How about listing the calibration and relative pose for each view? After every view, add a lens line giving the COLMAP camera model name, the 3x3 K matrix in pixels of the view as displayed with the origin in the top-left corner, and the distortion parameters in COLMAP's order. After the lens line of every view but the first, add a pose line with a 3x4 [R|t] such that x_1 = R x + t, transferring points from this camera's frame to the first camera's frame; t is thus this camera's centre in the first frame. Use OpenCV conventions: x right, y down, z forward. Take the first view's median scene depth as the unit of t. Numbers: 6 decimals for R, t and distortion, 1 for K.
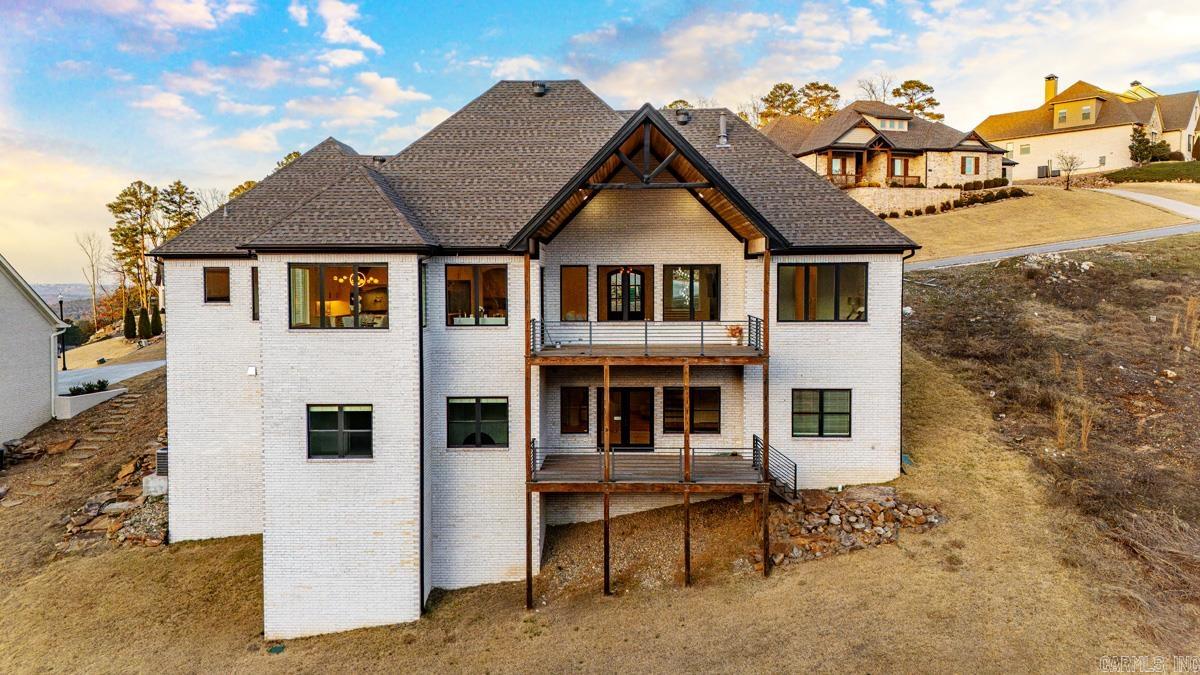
lens RADIAL K [[837.4, 0, 617.1], [0, 837.4, 325.8], [0, 0, 1]] dist [0.060840, -0.039043]
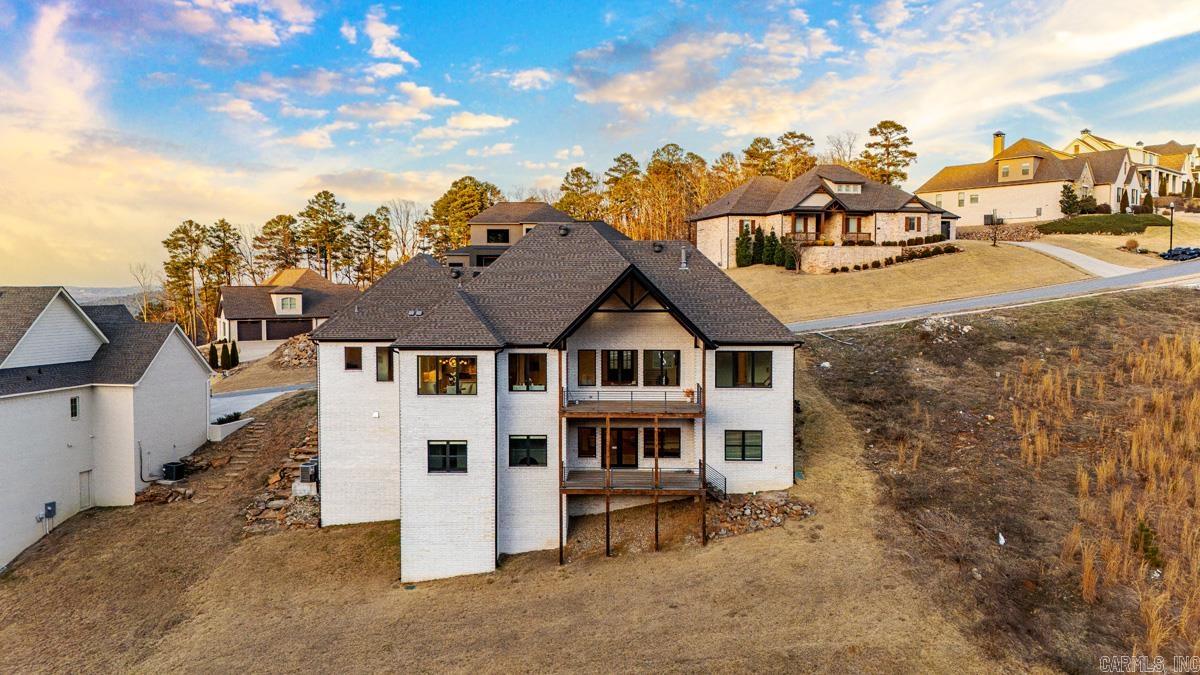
lens RADIAL K [[837.4, 0, 599.1], [0, 837.4, 328.7], [0, 0, 1]] dist [0.060840, -0.039043]
pose [[0.999840, 0.002654, -0.017701, -0.001035], [-0.002785, 0.999969, -0.007391, -0.101306], [0.017681, 0.007439, 0.999816, -0.571430]]
